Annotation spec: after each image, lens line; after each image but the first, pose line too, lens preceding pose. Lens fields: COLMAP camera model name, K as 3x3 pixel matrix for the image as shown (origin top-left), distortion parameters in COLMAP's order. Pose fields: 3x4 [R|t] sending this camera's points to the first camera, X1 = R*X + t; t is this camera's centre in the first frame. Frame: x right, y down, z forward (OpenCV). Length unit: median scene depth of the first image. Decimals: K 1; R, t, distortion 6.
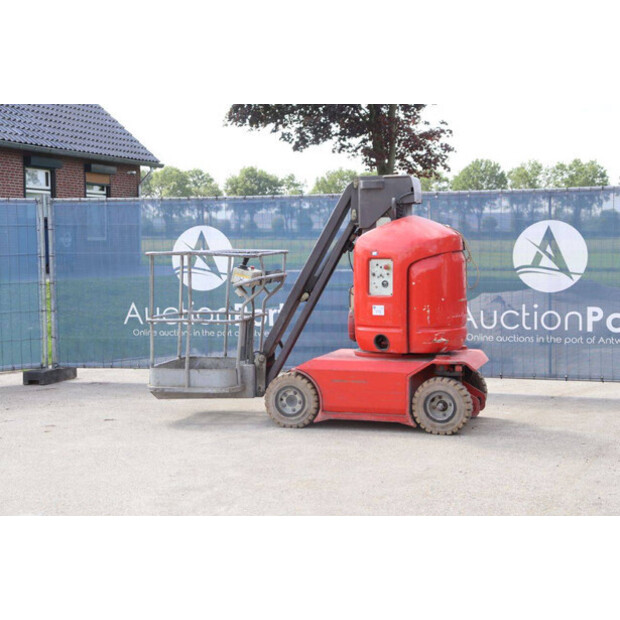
lens RADIAL K [[1076.1, 0, 318.4], [0, 1076.1, 304.3], [0, 0, 1]] dist [0.180188, 0.000000]
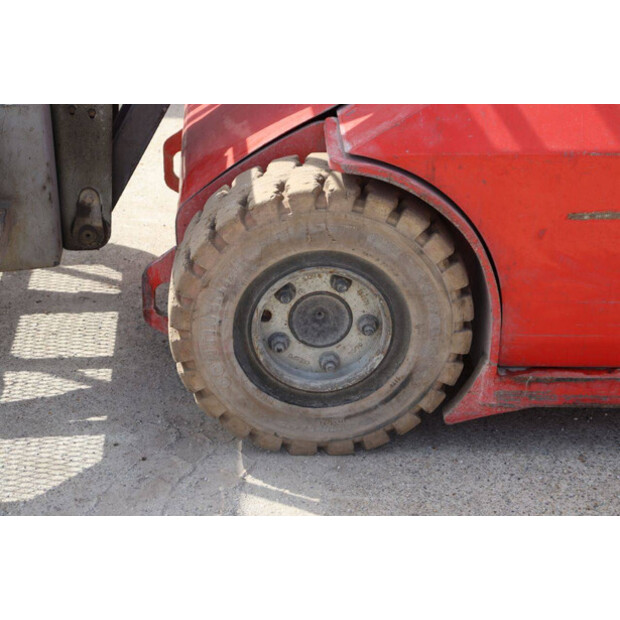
lens RADIAL K [[1366.5, 0, 309.4], [0, 1366.5, 310.6], [0, 0, 1]] dist [-0.017698, 0.000000]
pose [[0.947667, -0.119402, 0.296092, -0.096036], [-0.010629, 0.915117, 0.403049, -0.005632], [-0.319083, -0.385104, 0.865957, 0.806678]]
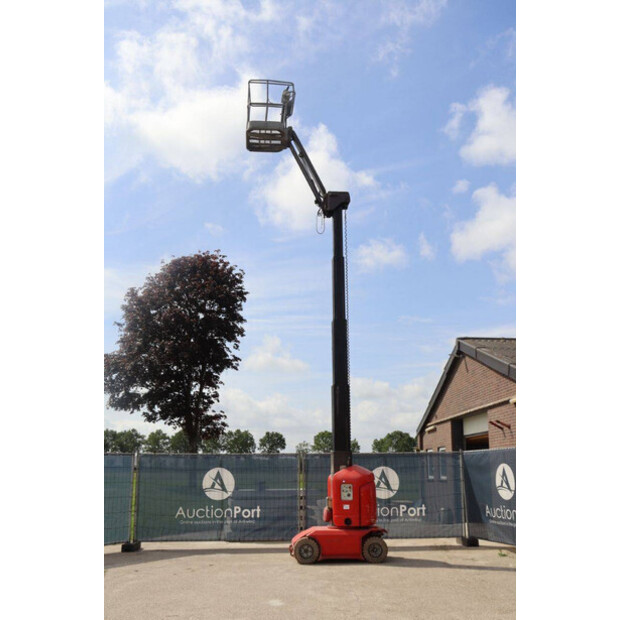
lens RADIAL K [[580.5, 0, 312.4], [0, 580.5, 329.4], [0, 0, 1]] dist [-0.047194, 0.000000]
pose [[0.939370, 0.085123, 0.332171, -0.439604], [0.017798, 0.955289, -0.295137, 0.006097], [-0.342442, 0.283155, 0.895855, -0.169077]]
